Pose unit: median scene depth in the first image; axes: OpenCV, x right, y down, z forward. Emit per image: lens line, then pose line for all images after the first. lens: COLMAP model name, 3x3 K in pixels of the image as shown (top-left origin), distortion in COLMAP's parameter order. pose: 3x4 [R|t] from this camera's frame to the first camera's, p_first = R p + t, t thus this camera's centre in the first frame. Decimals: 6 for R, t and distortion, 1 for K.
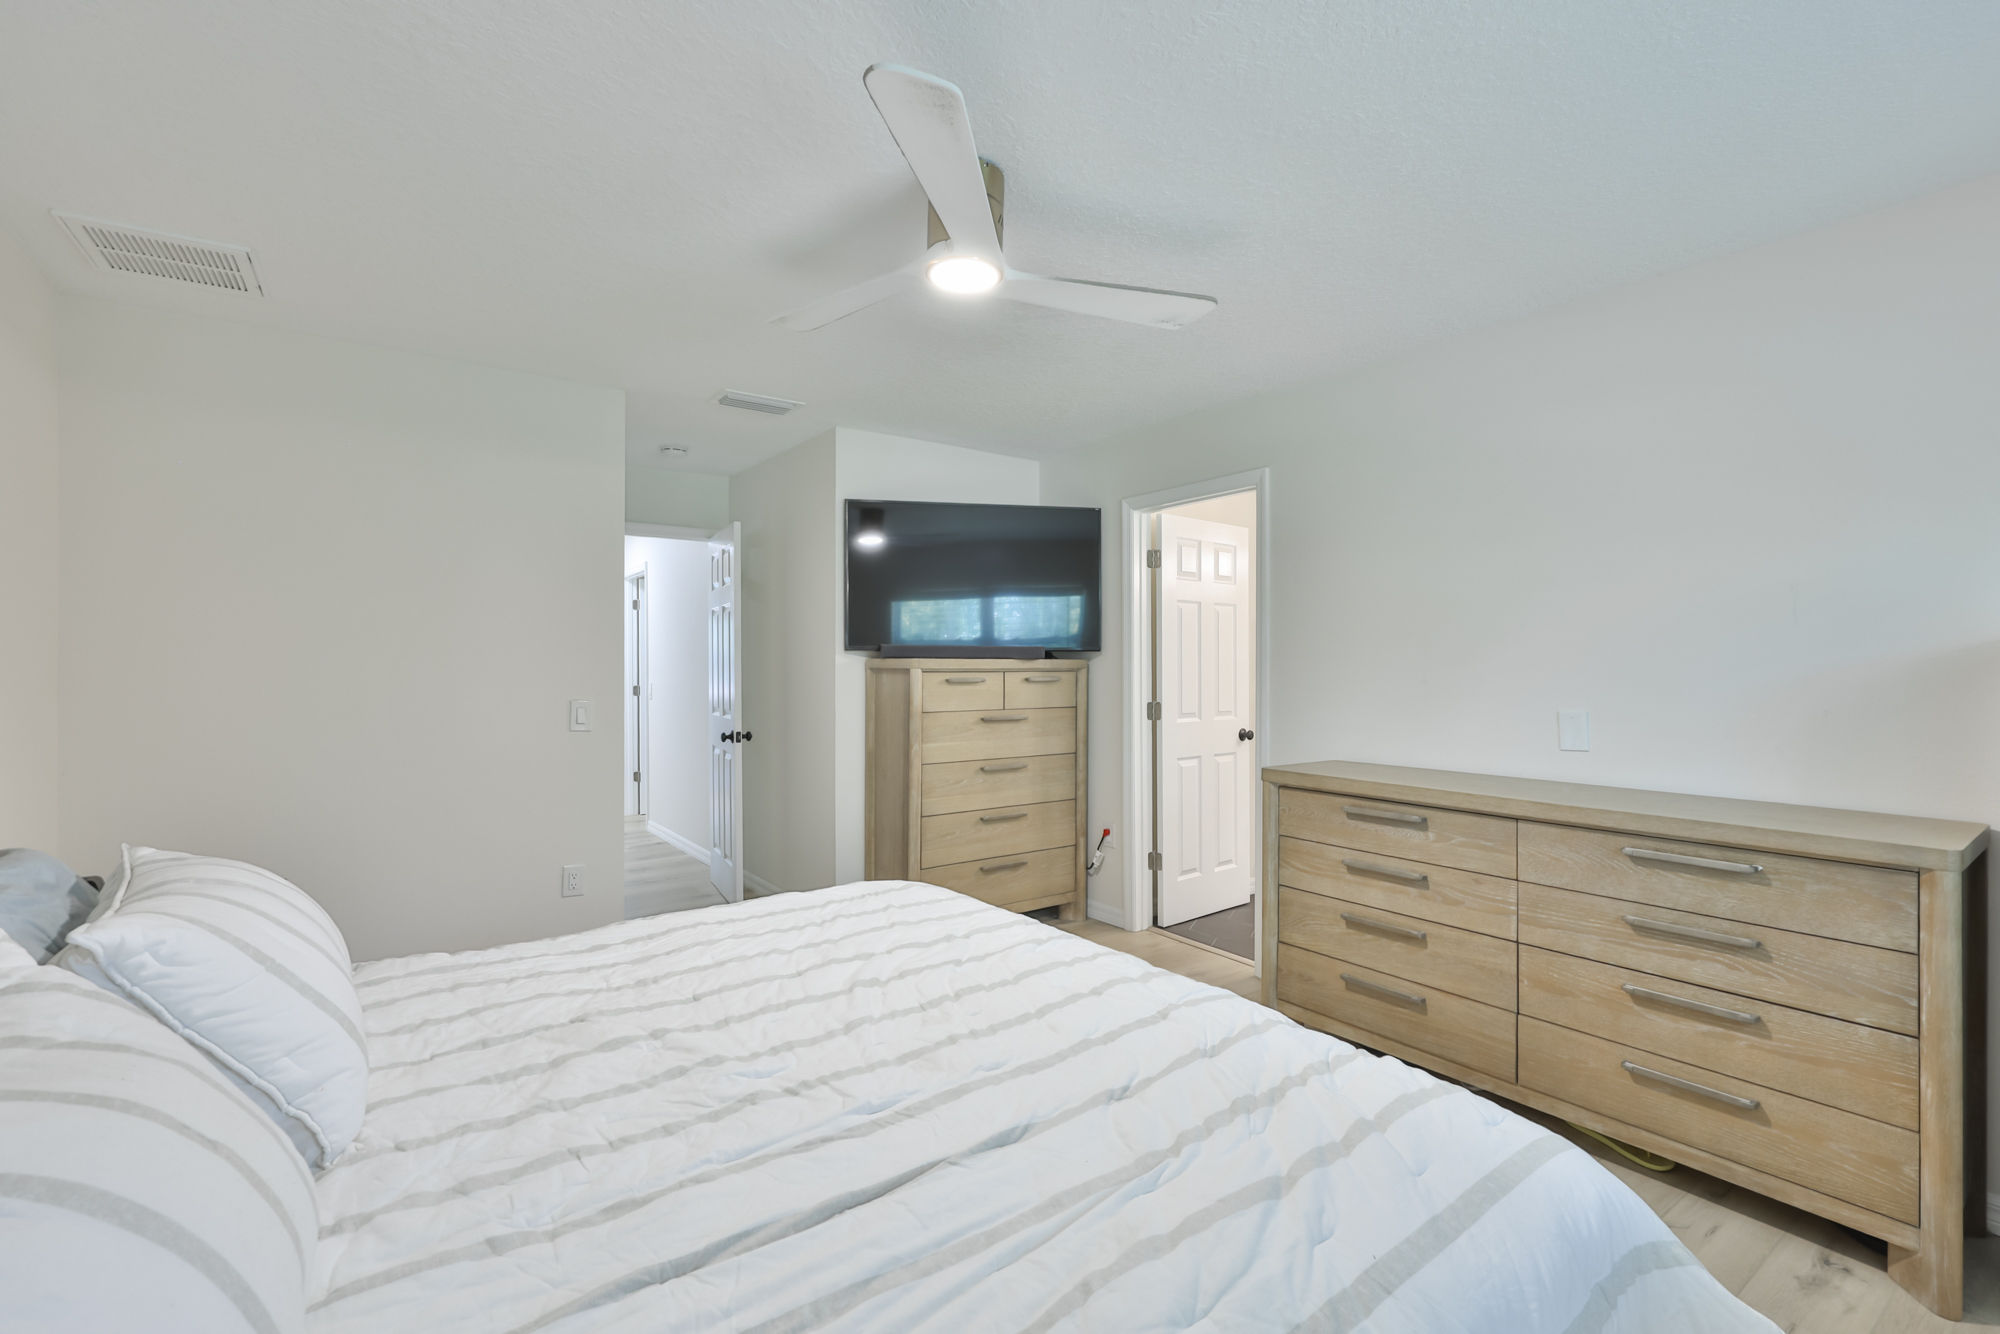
lens RADIAL K [[862.1, 0, 993.5], [0, 862.1, 663.9], [0, 0, 1]] dist [0.001734, -0.002109]
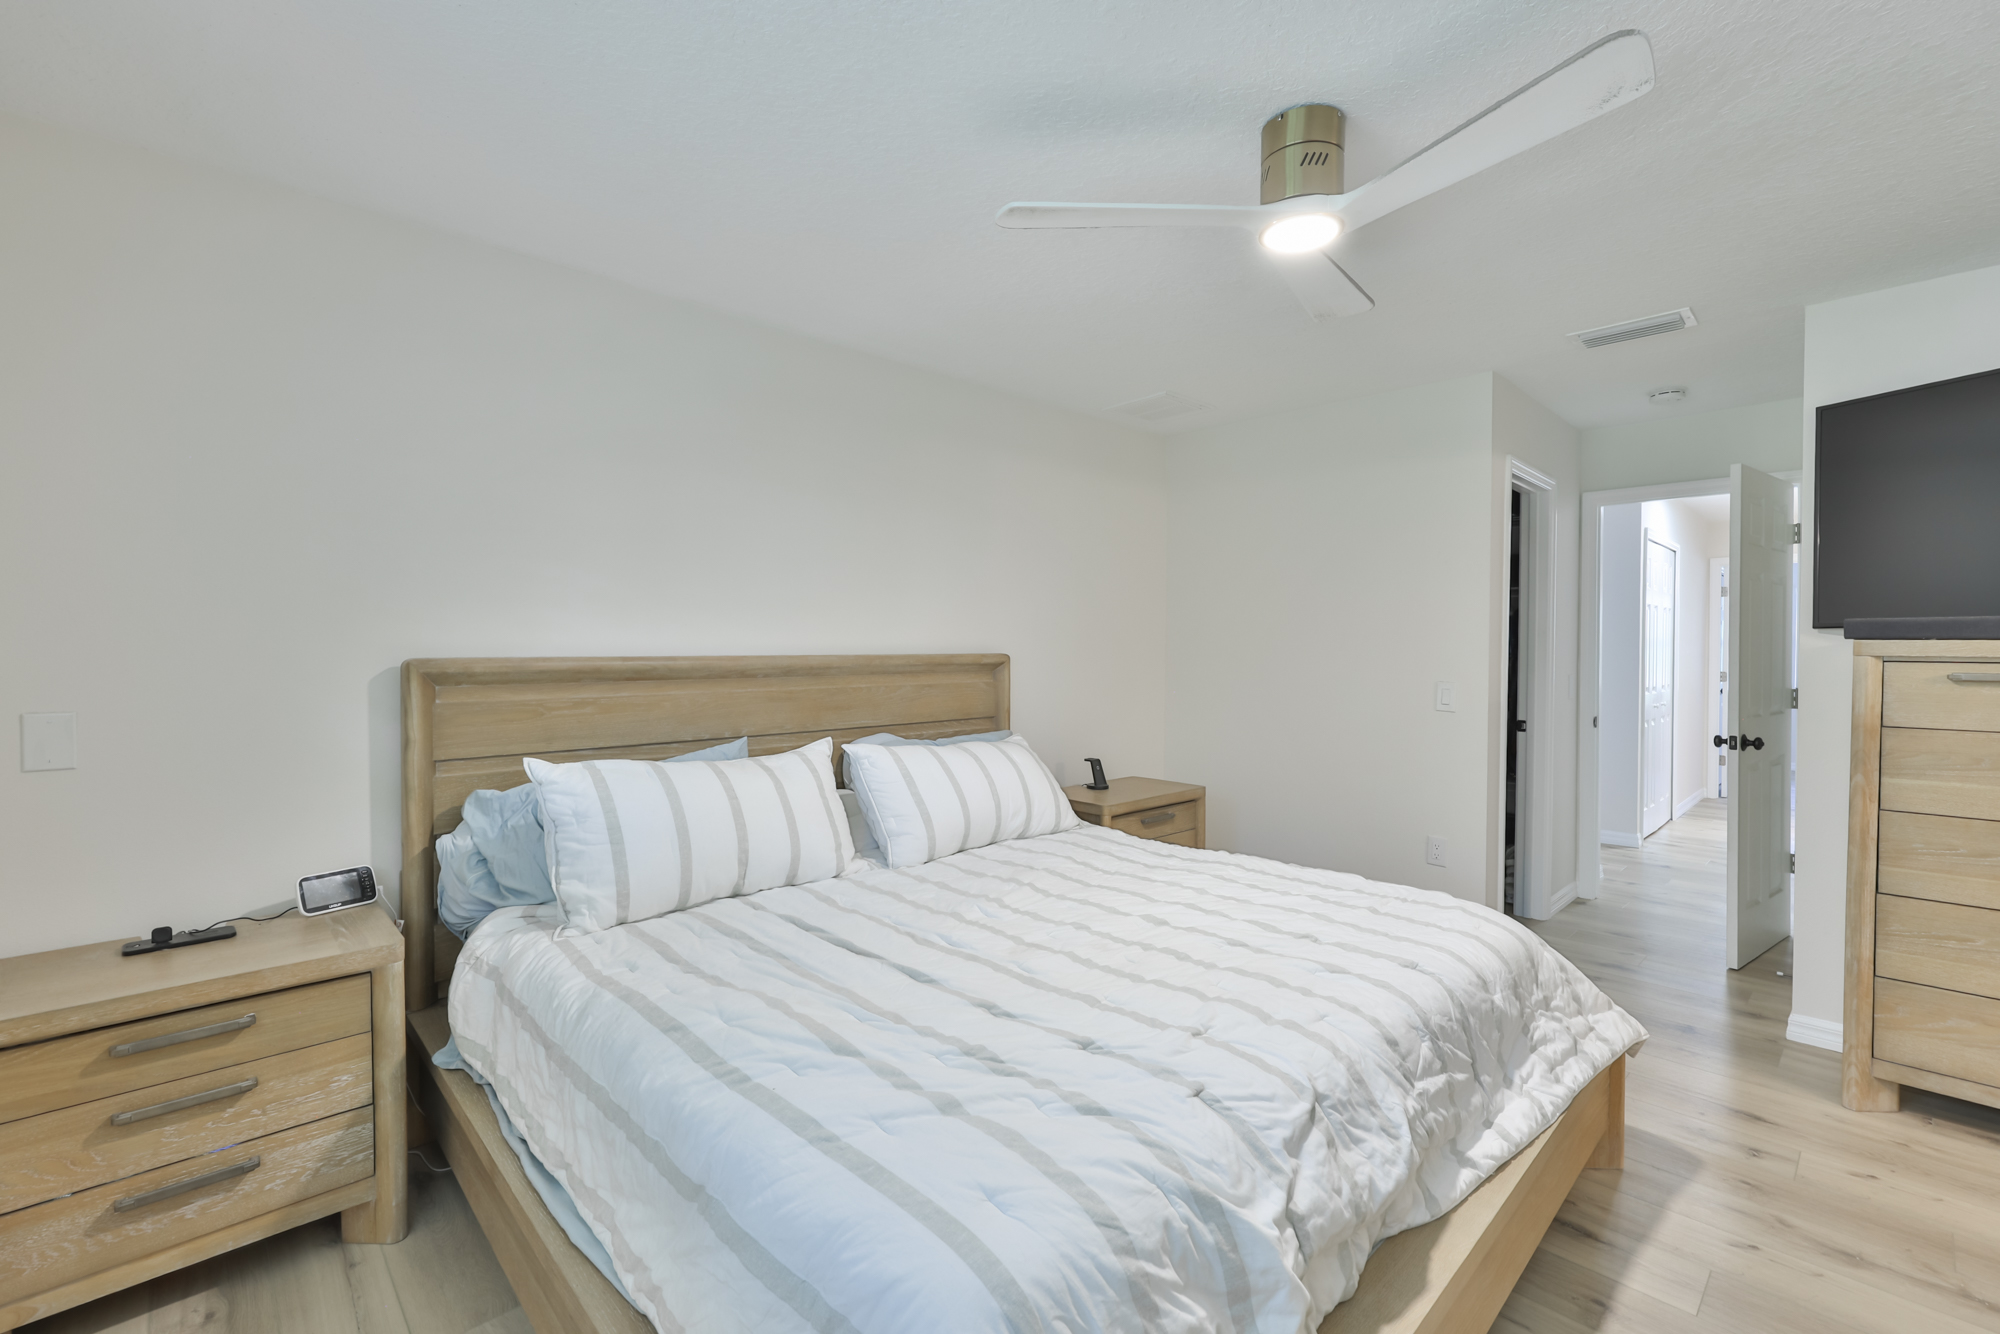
lens RADIAL K [[862.1, 0, 1007.0], [0, 862.1, 661.6], [0, 0, 1]] dist [0.001734, -0.002109]
pose [[0.154429, 0.017622, -0.987847, 0.920379], [-0.001245, 0.999844, 0.017642, -0.002436], [0.988003, -0.001495, 0.154426, 0.583497]]
